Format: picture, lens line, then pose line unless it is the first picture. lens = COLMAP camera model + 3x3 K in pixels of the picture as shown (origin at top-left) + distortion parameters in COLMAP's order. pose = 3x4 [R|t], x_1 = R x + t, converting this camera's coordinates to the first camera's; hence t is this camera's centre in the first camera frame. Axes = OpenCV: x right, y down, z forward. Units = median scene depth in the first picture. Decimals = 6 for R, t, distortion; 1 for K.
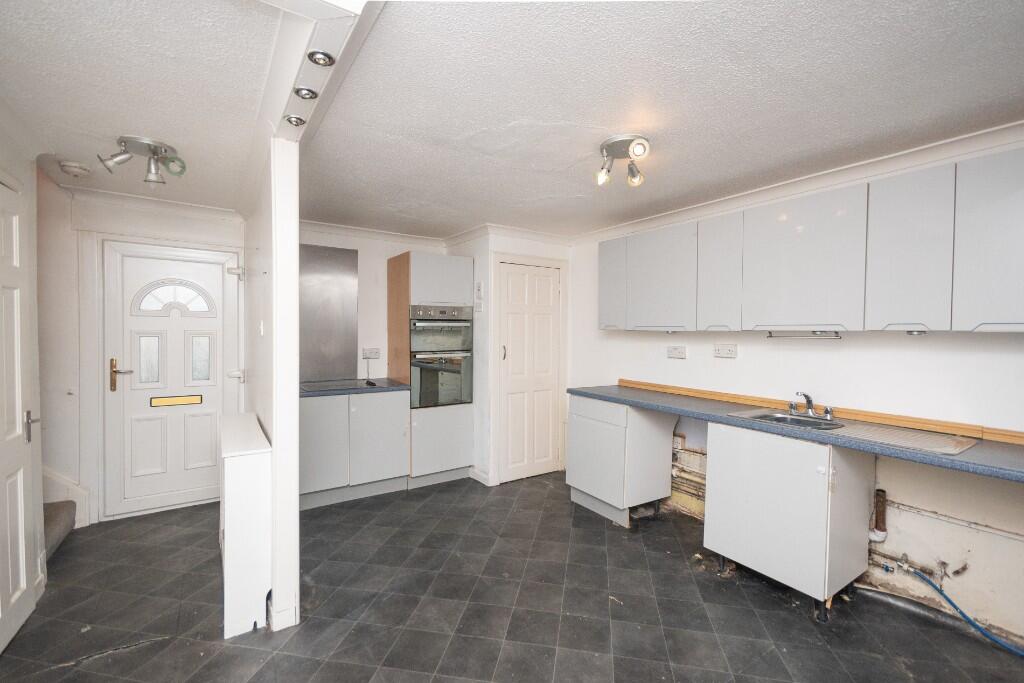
lens RADIAL K [[447.3, 0, 510.6], [0, 447.3, 338.6], [0, 0, 1]] dist [-0.002501, -0.000456]
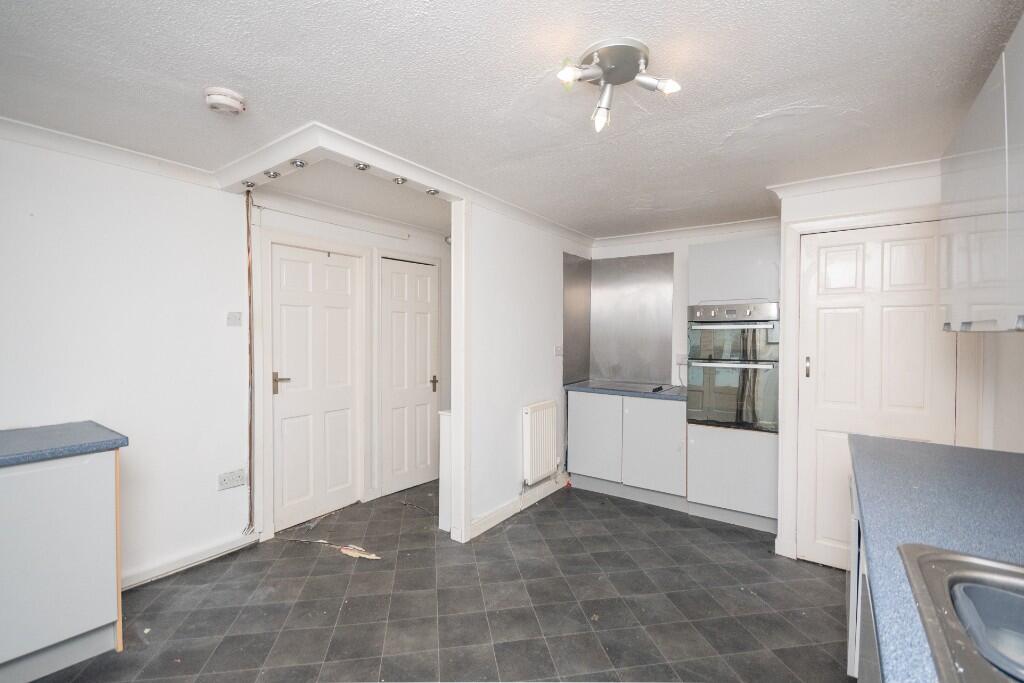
lens RADIAL K [[447.3, 0, 506.1], [0, 447.3, 340.7], [0, 0, 1]] dist [-0.002501, -0.000456]
pose [[0.332282, 0.007193, -0.943153, 0.527906], [-0.022507, 0.999747, -0.000305, 0.002867], [0.942911, 0.021328, 0.332360, 0.391810]]
